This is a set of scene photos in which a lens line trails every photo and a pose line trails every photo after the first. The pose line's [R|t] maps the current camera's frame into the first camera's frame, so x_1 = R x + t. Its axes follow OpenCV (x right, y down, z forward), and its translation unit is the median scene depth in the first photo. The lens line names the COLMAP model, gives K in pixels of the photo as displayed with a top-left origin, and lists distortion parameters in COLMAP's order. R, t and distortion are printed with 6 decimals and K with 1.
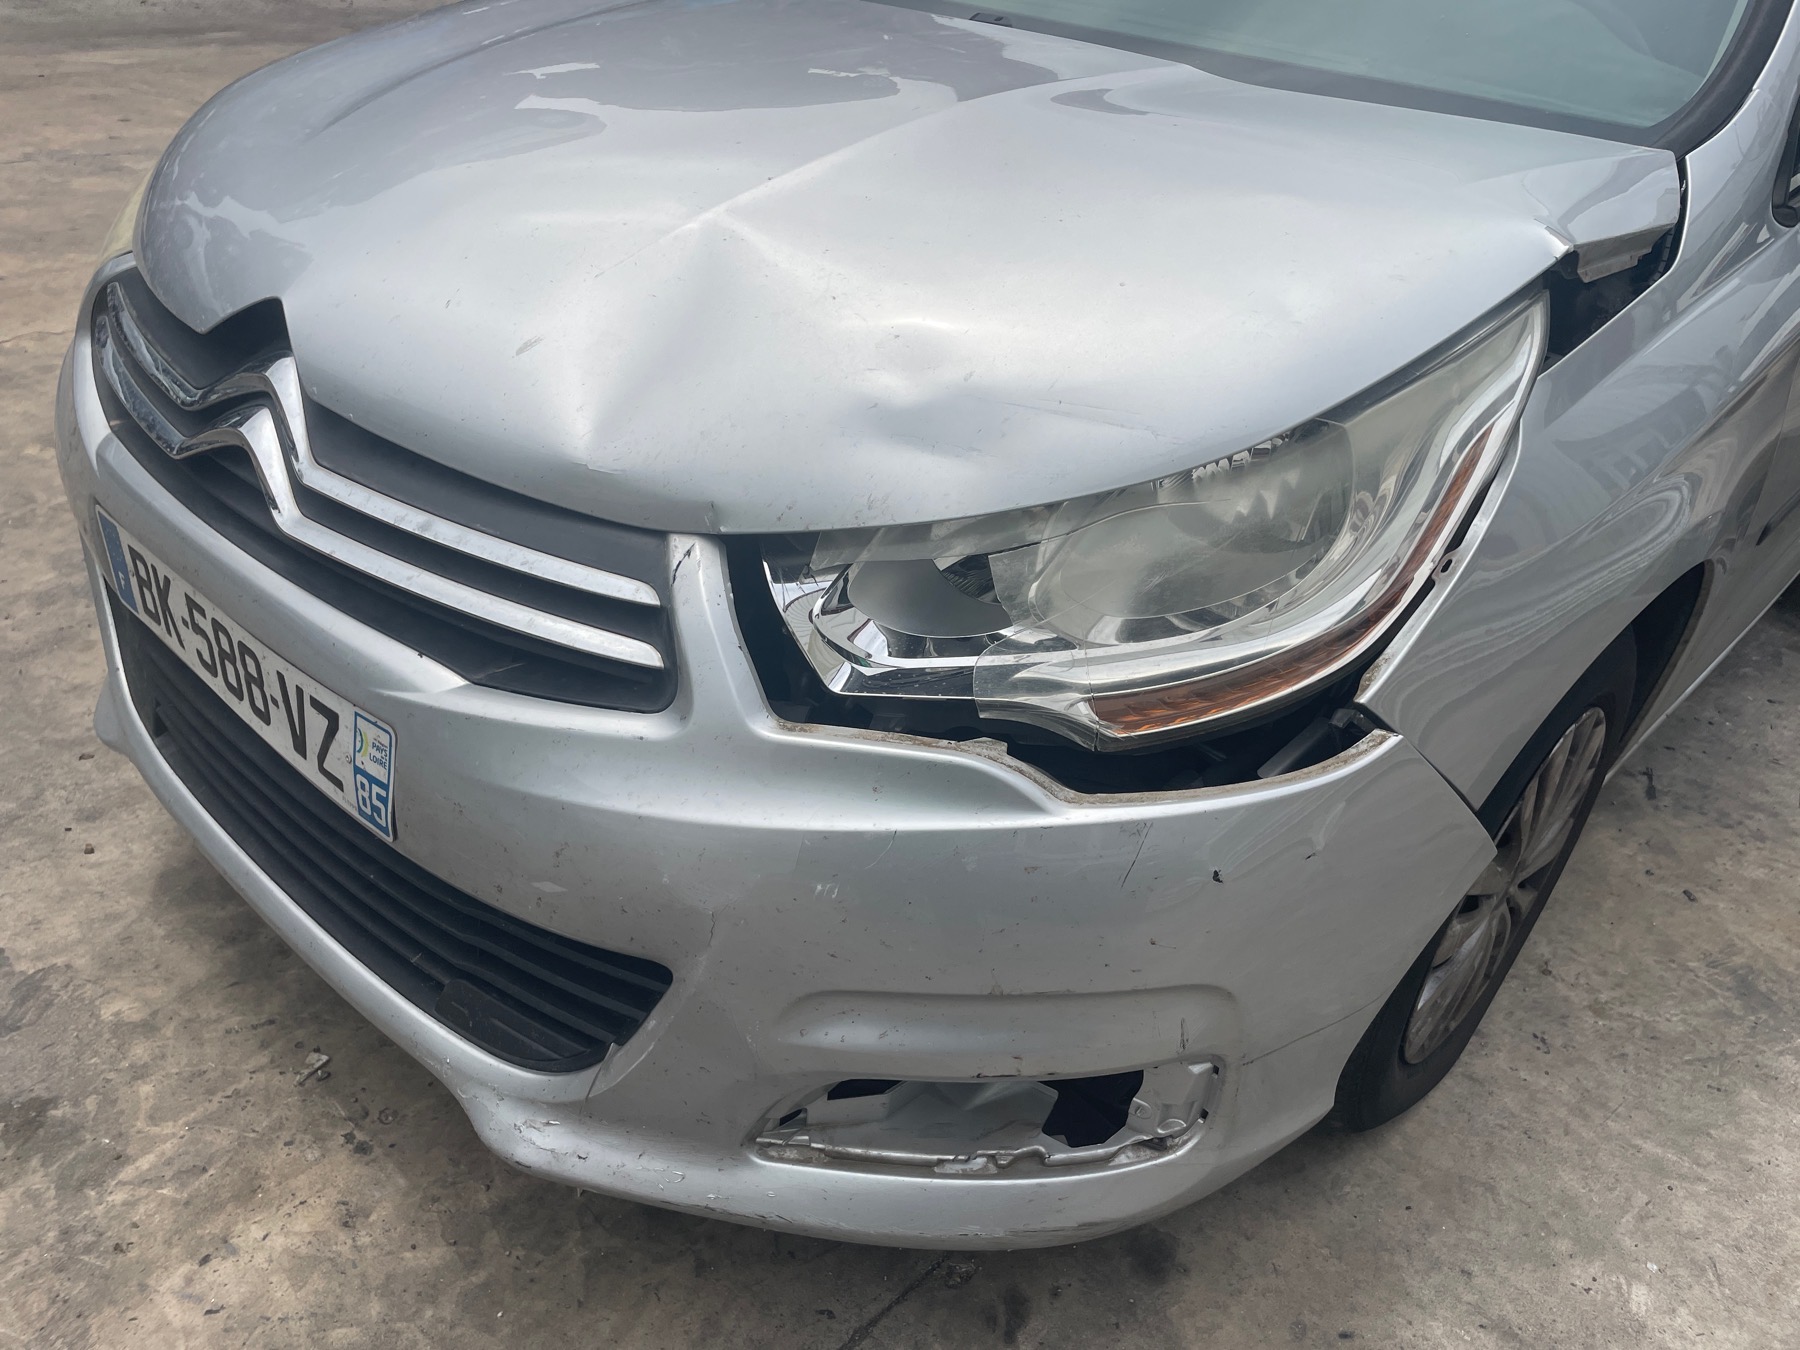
lens RADIAL K [[1363.7, 0, 877.9], [0, 1363.7, 662.7], [0, 0, 1]] dist [0.076327, -0.099809]
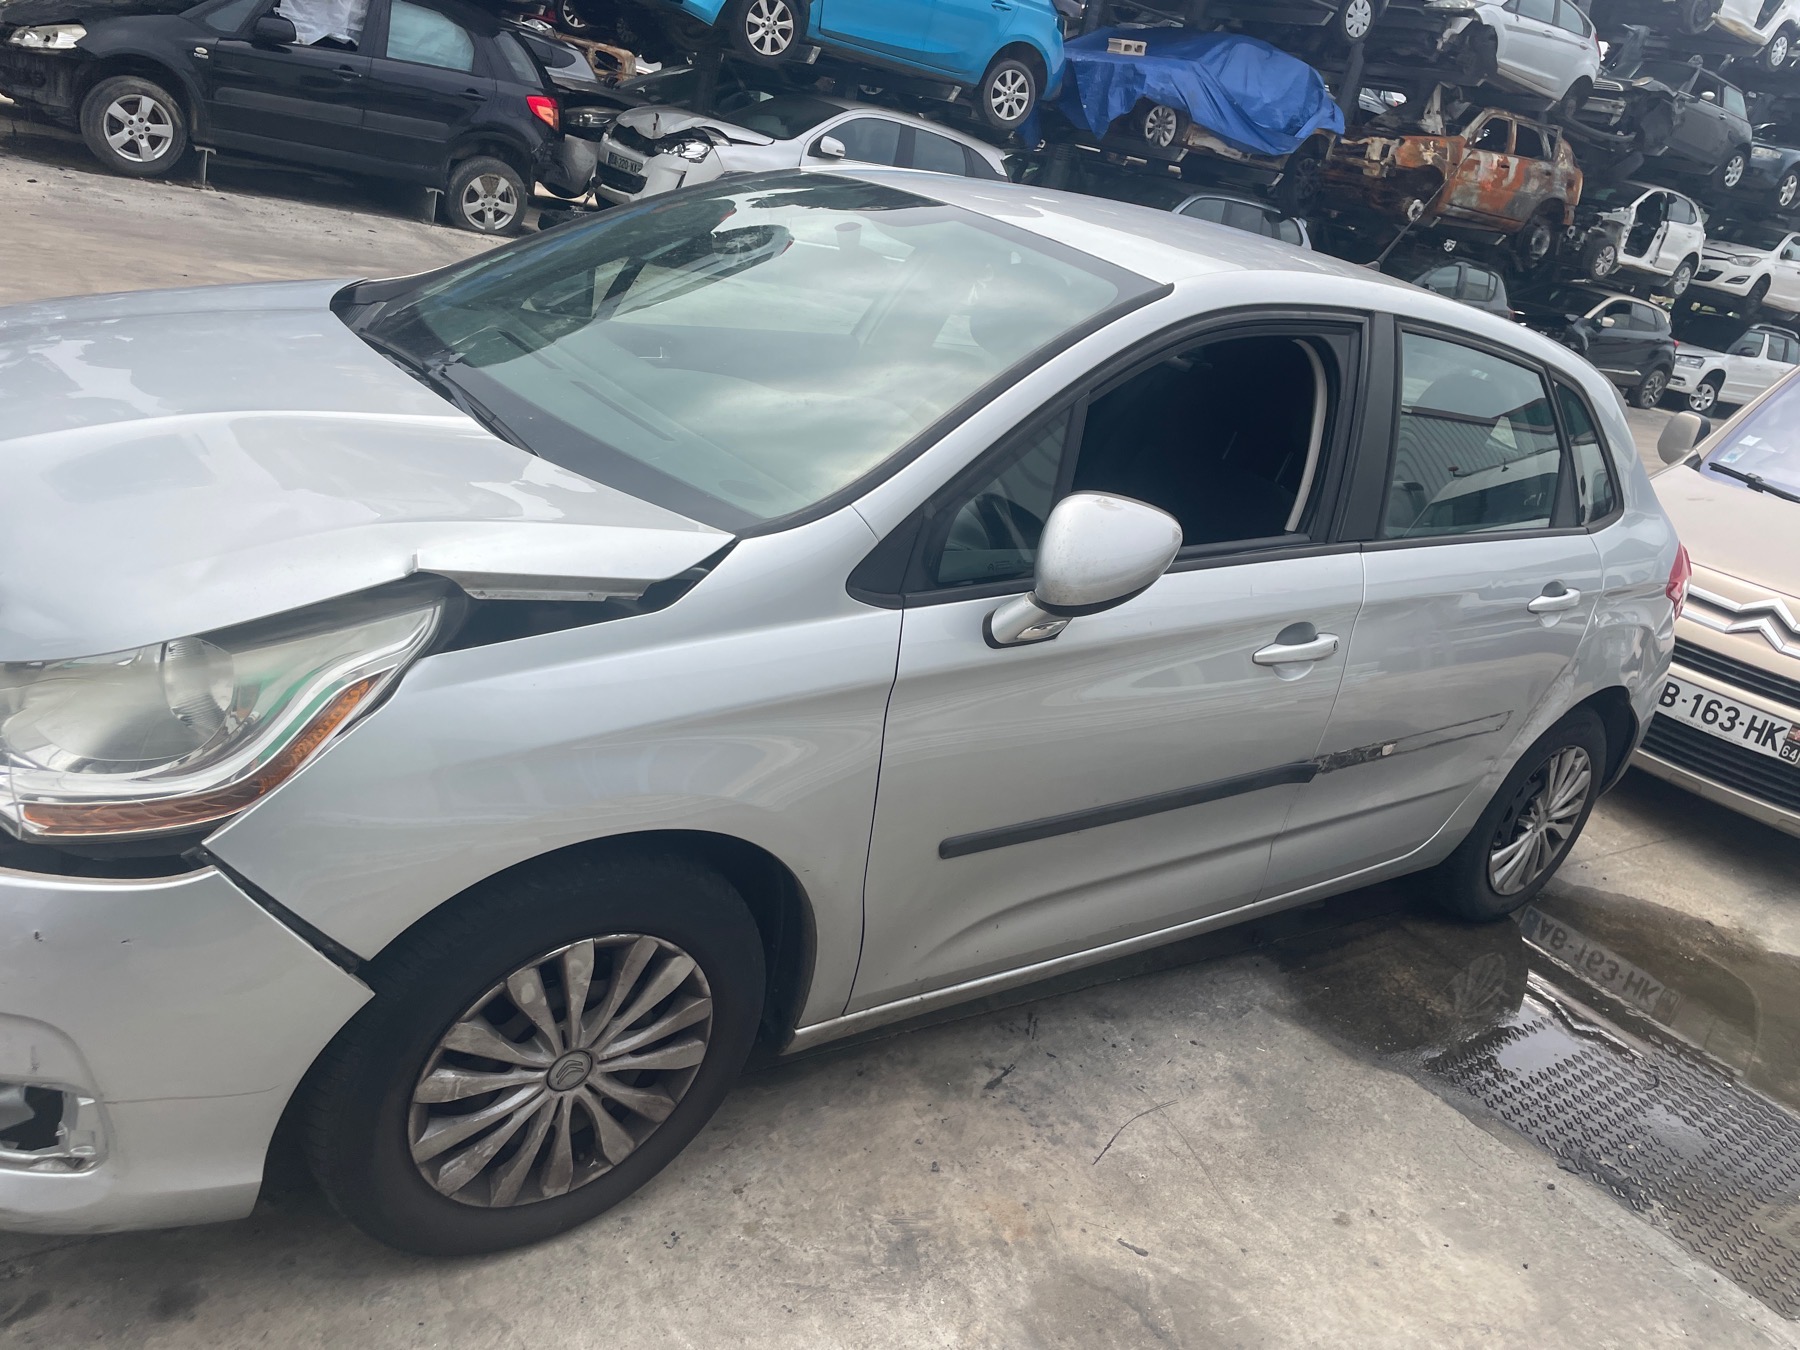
lens RADIAL K [[1363.7, 0, 910.1], [0, 1363.7, 657.4], [0, 0, 1]] dist [0.076327, -0.099809]
pose [[0.977317, 0.185288, -0.102563, 0.899243], [-0.202126, 0.960639, -0.190571, -0.024256], [0.063215, 0.206979, 0.976301, -0.303767]]
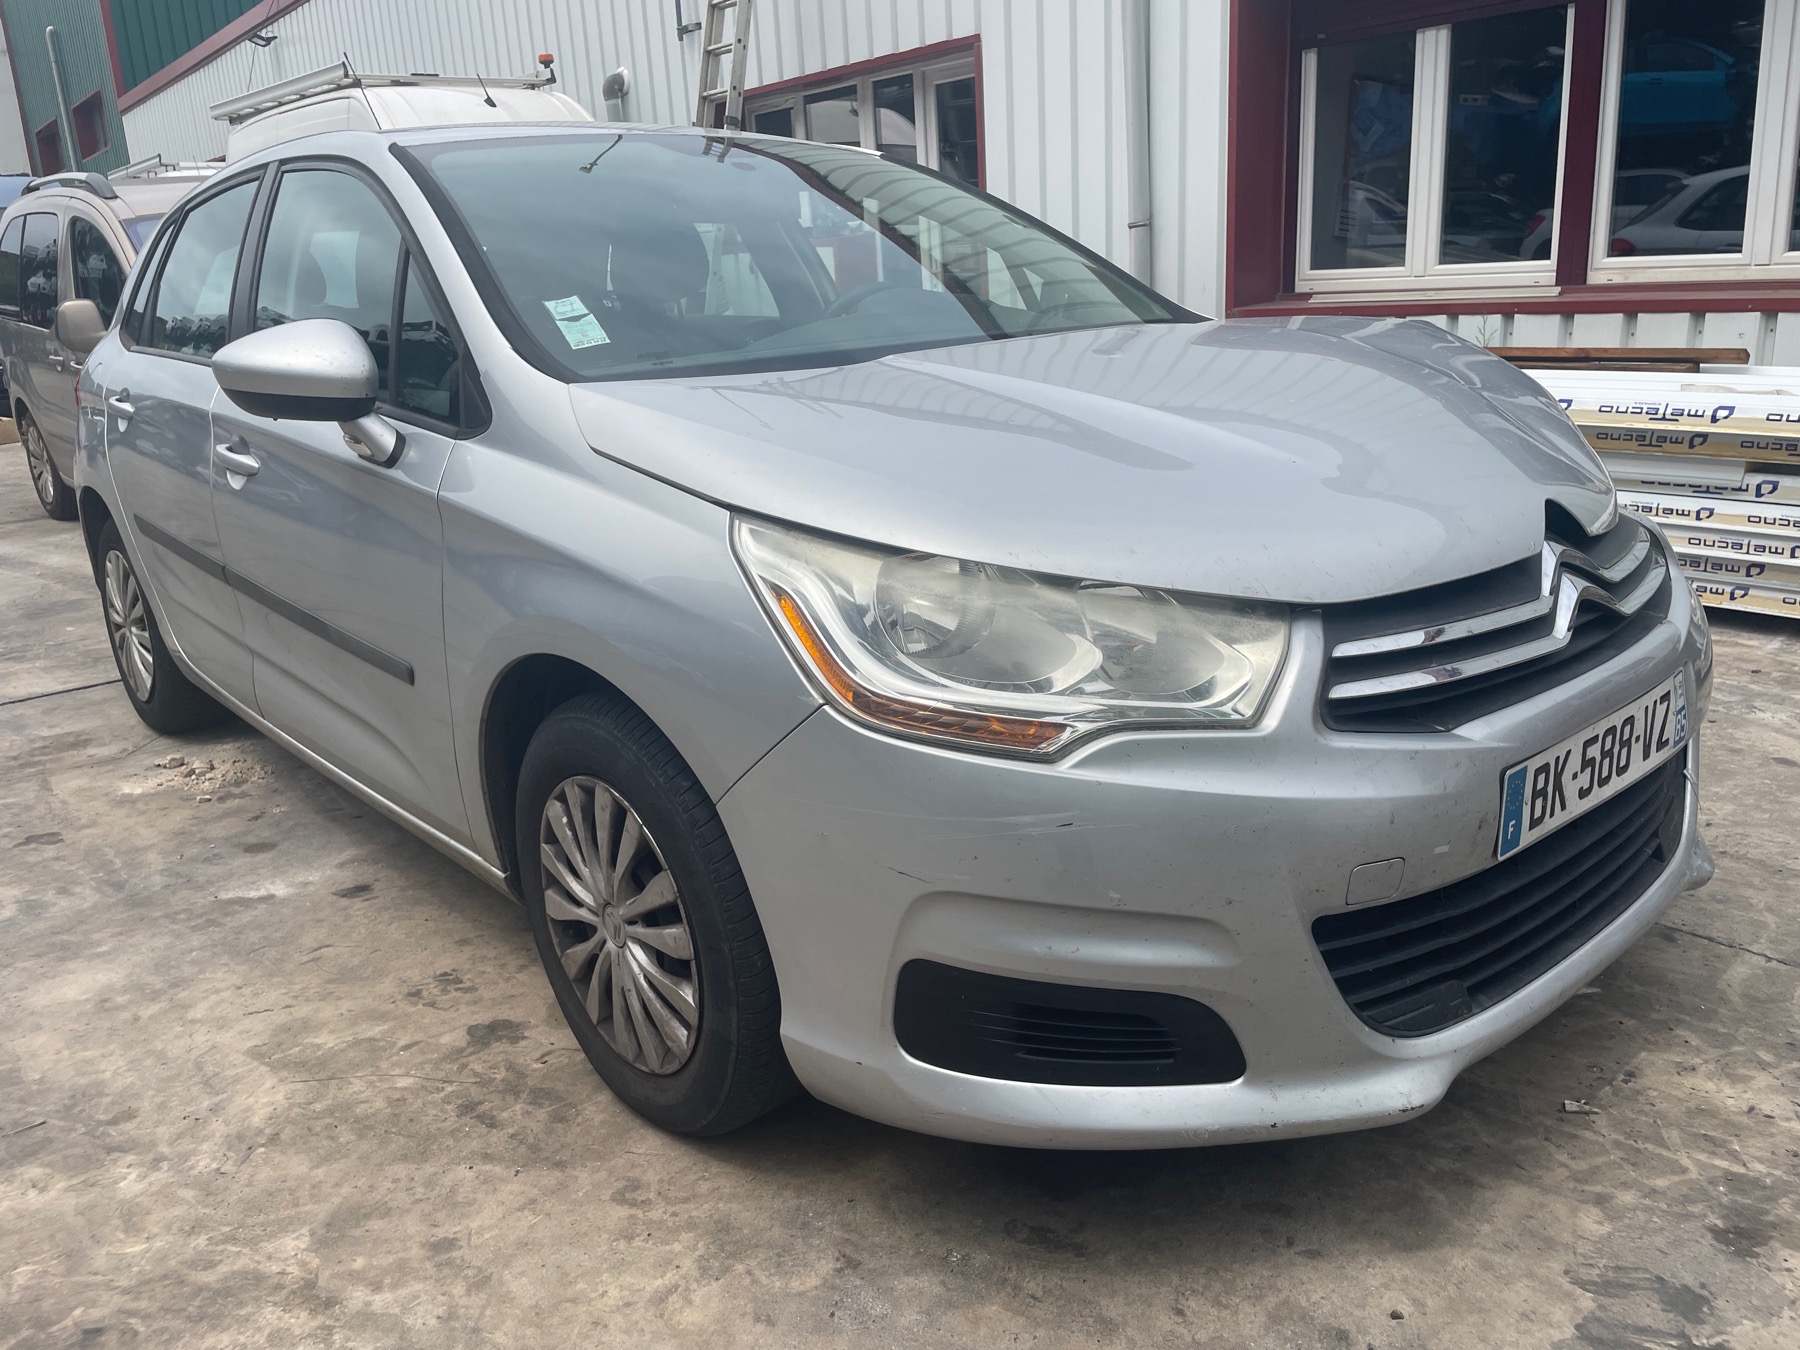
lens RADIAL K [[1363.7, 0, 913.6], [0, 1363.7, 665.4], [0, 0, 1]] dist [0.076327, -0.099809]
pose [[0.083344, -0.360985, 0.928840, -1.647536], [0.563641, 0.785740, 0.254796, -0.754294], [-0.821804, 0.502297, 0.268953, 1.072335]]
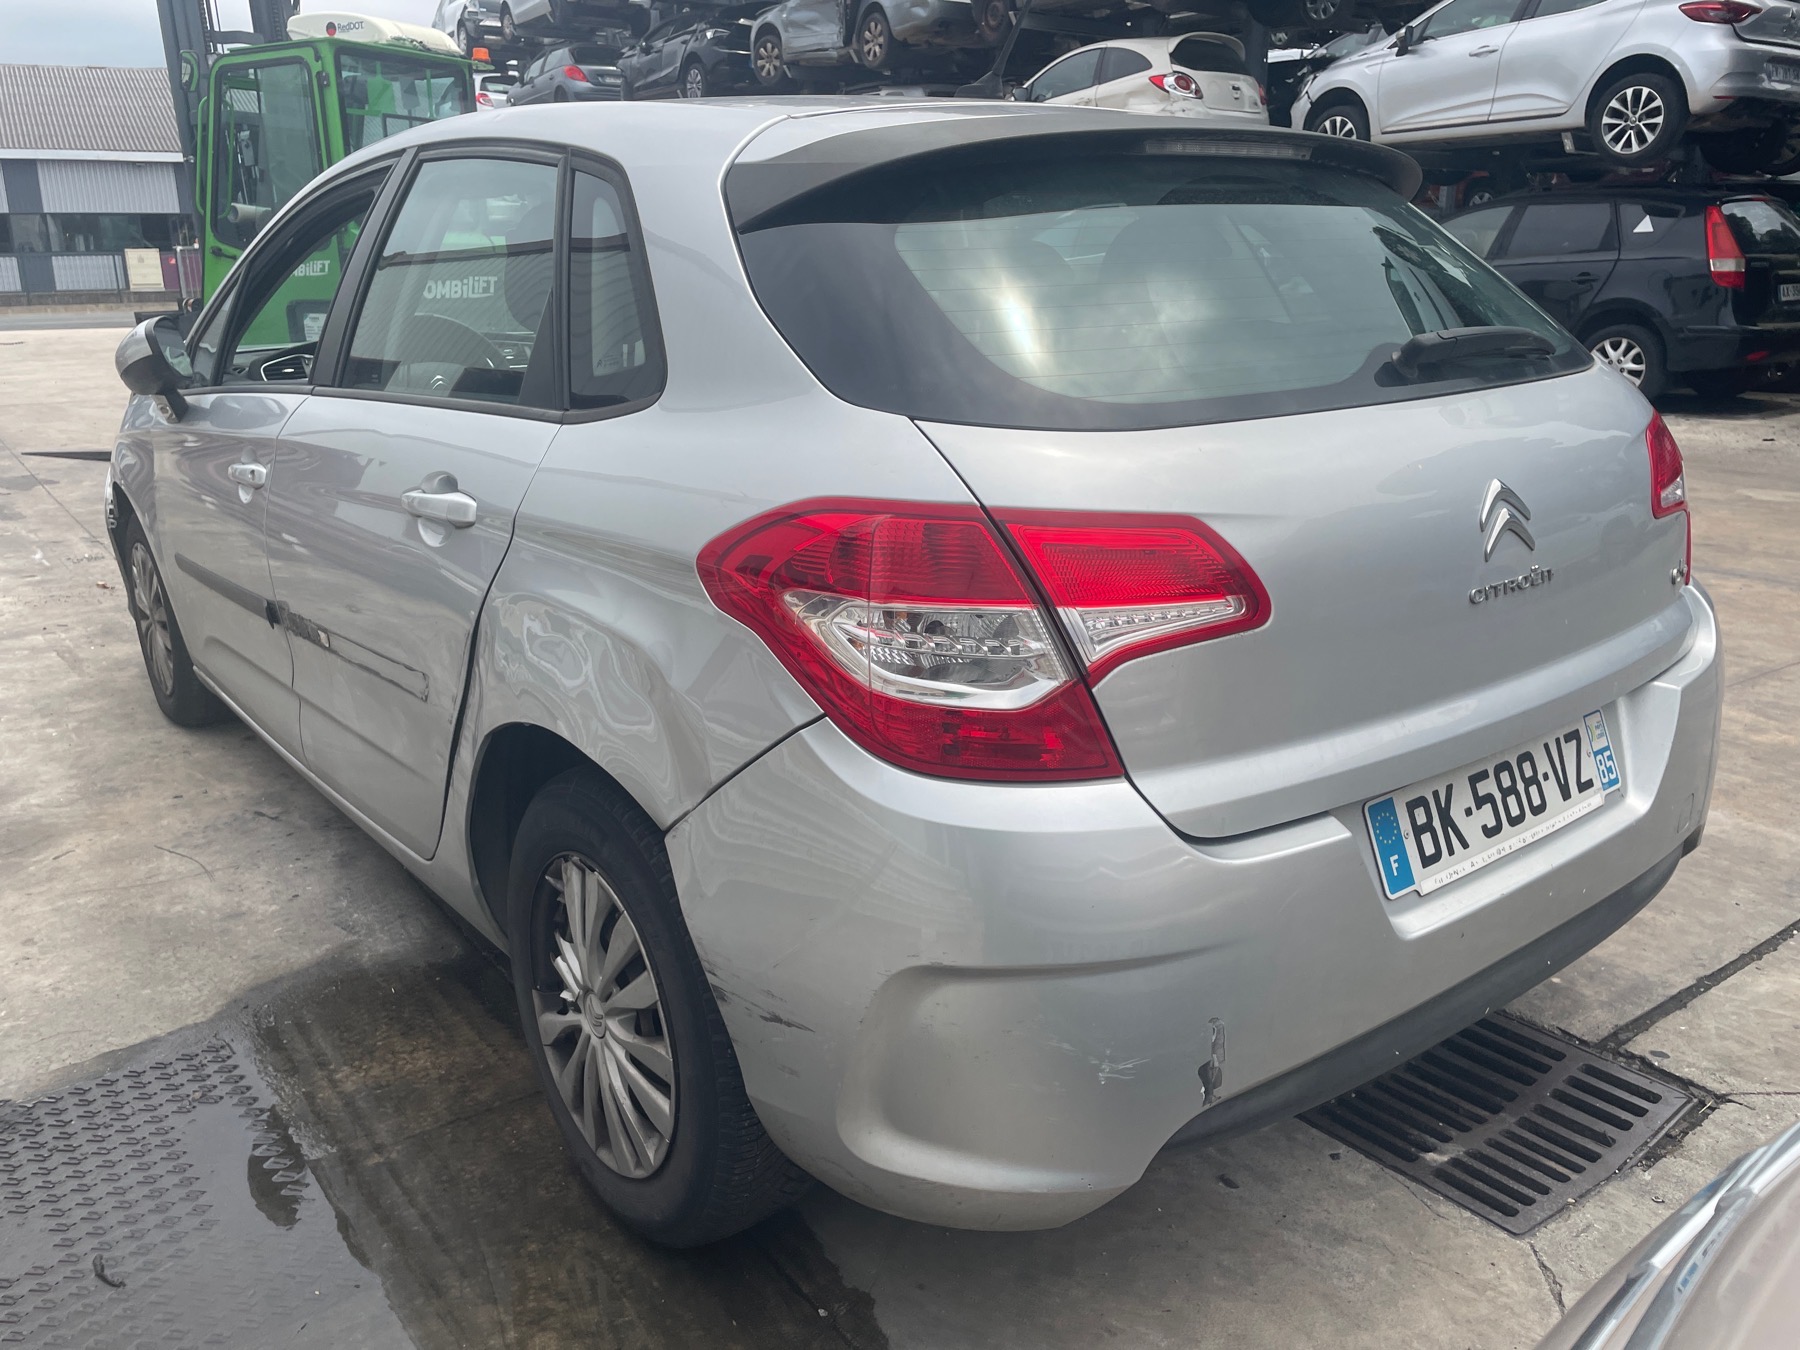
lens RADIAL K [[1363.7, 0, 886.0], [0, 1363.7, 652.5], [0, 0, 1]] dist [0.076327, -0.099809]
pose [[-0.155530, 0.192364, -0.968920, 3.057137], [-0.507675, 0.825845, 0.245450, -1.237918], [0.847394, 0.530072, -0.030785, 2.519513]]
